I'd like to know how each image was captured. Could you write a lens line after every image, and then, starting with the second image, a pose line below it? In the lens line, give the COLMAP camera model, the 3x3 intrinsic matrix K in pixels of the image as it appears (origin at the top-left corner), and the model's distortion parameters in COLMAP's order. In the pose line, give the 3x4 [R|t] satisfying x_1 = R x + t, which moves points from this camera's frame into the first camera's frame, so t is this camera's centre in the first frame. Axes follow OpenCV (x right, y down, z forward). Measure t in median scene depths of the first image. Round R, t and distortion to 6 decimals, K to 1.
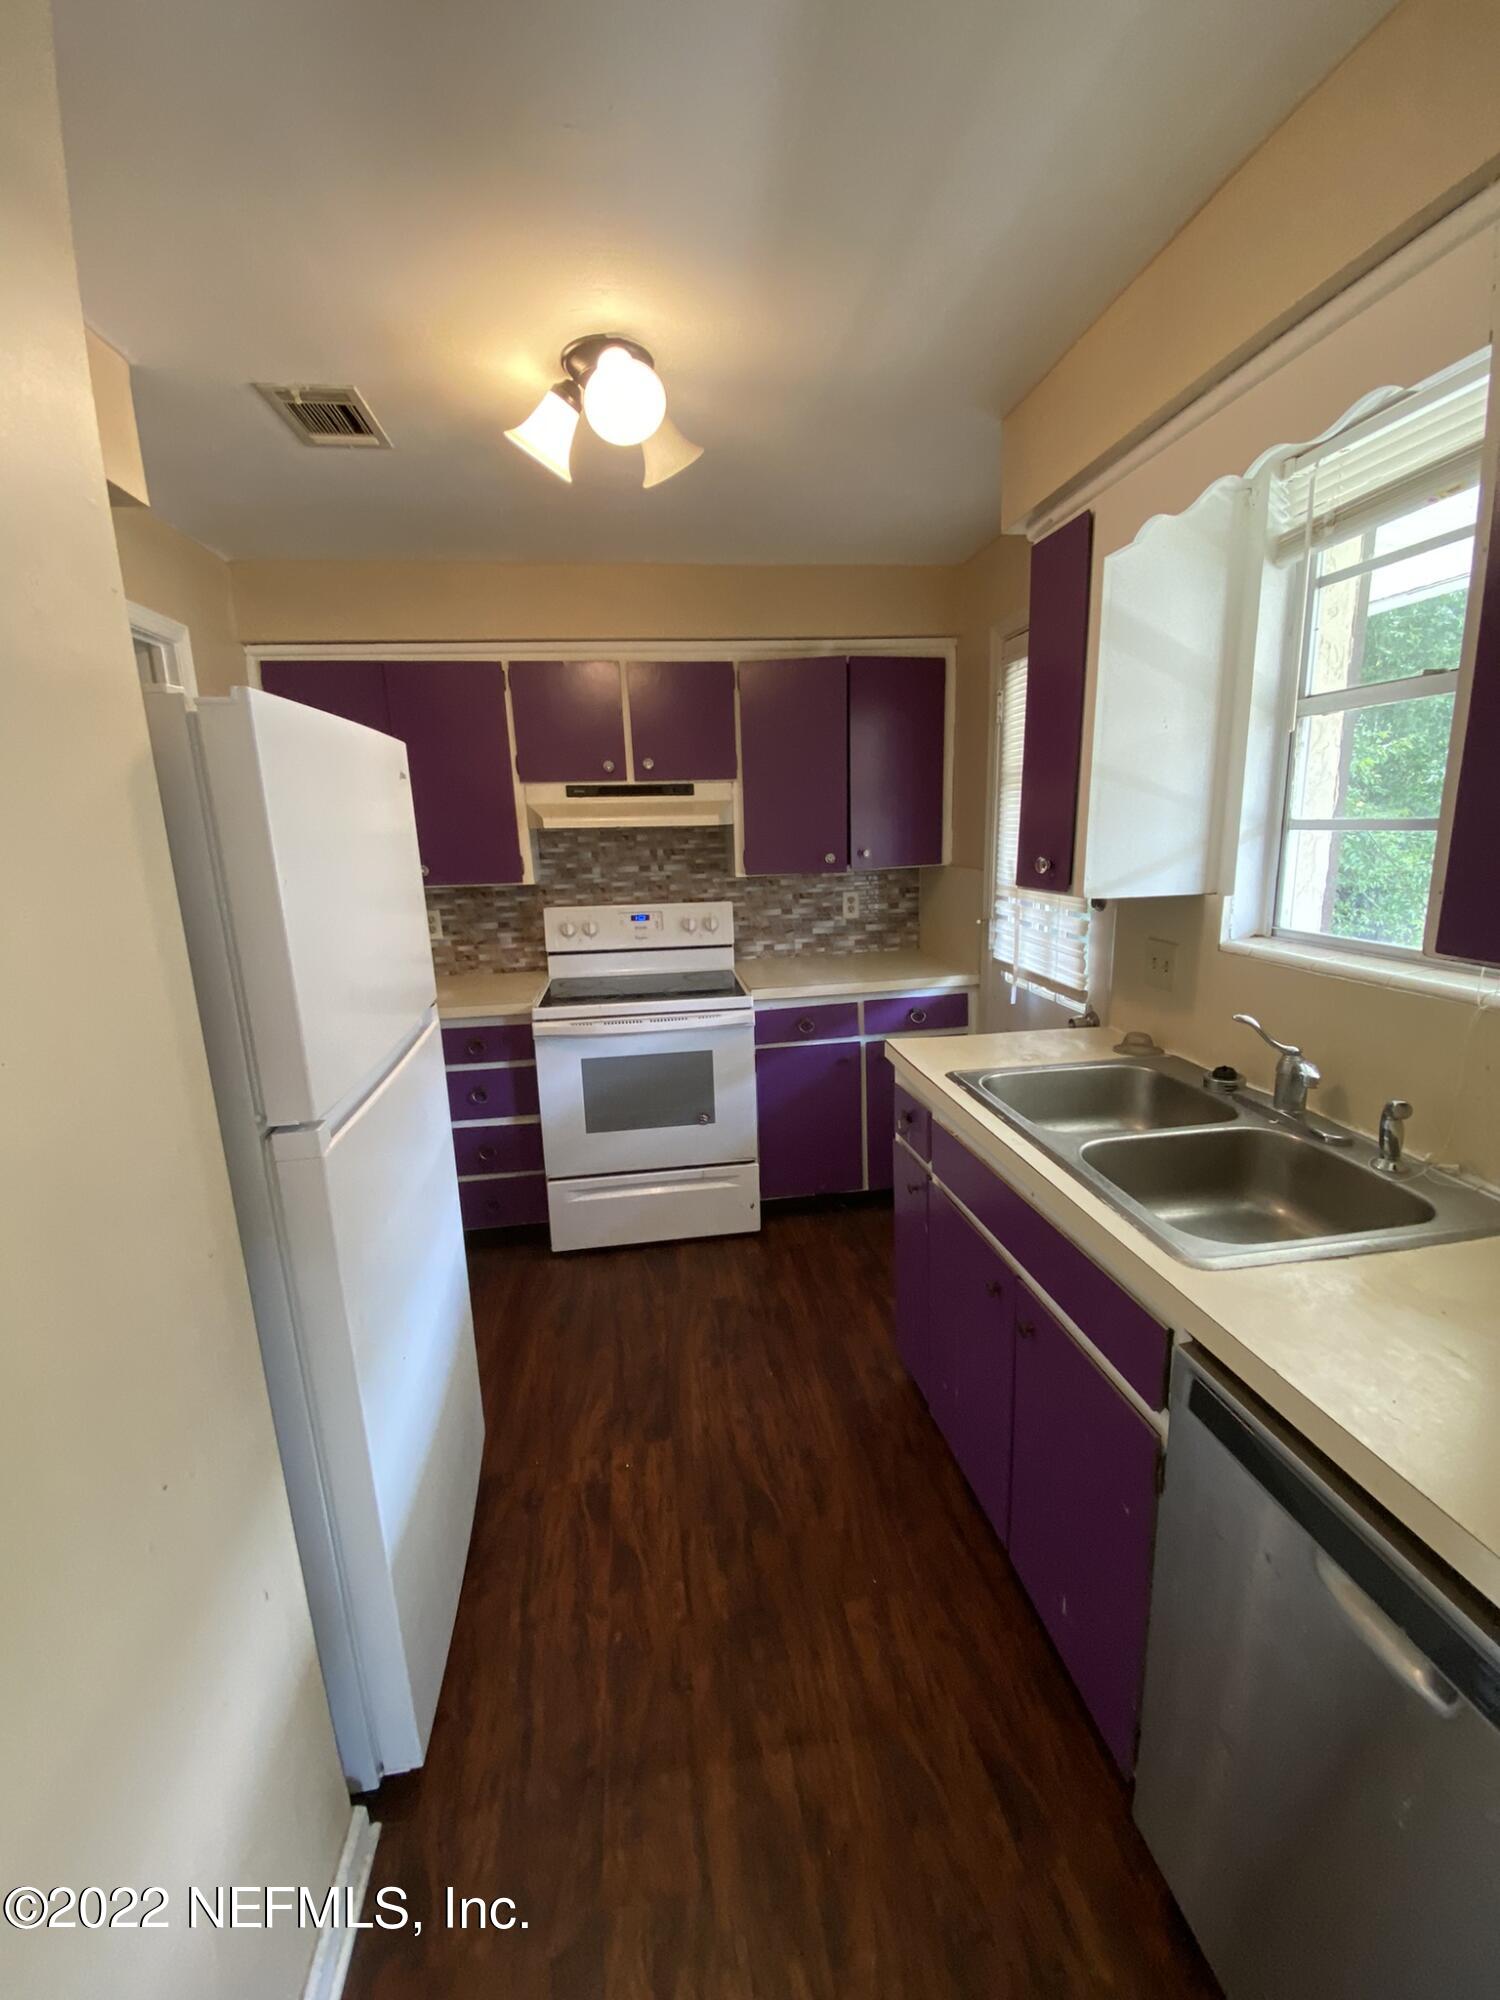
lens RADIAL K [[810.0, 0, 750.0], [0, 810.0, 1000.0], [0, 0, 1]] dist [0.043428, -0.029209]
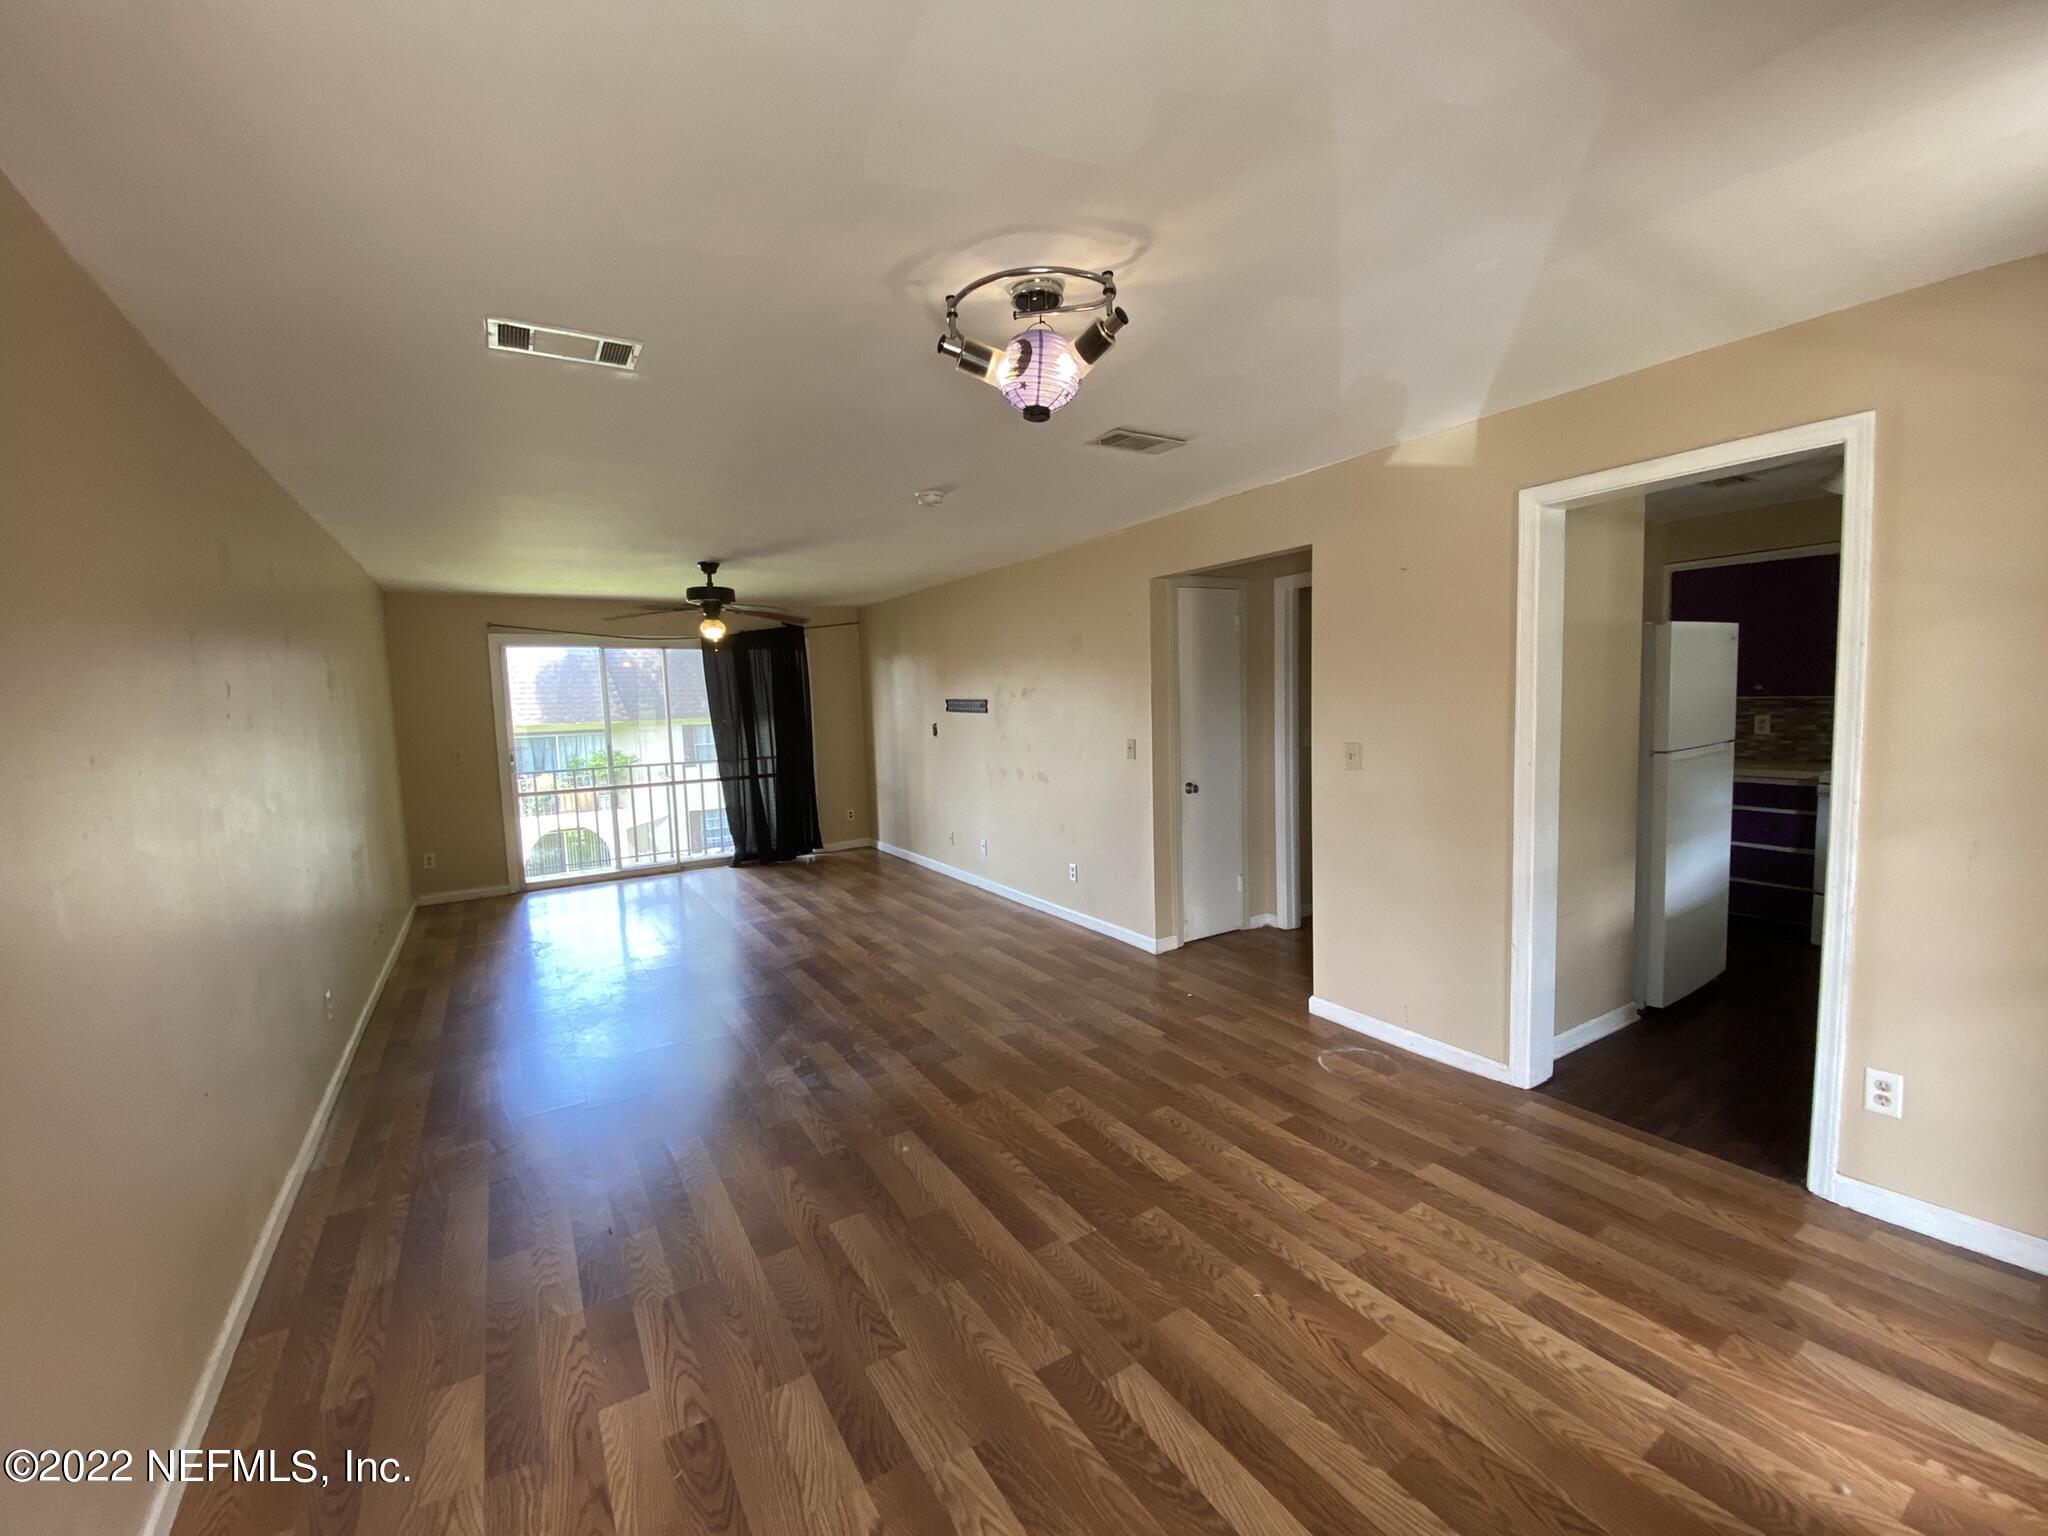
lens RADIAL K [[829.4, 0, 1024.0], [0, 829.4, 768.0], [0, 0, 1]] dist [0.043428, -0.029209]
pose [[0.415169, 0.098026, -0.904448, 0.442886], [-0.170495, 0.984947, 0.028488, 0.168762], [0.893625, 0.142376, 0.425632, -0.831484]]
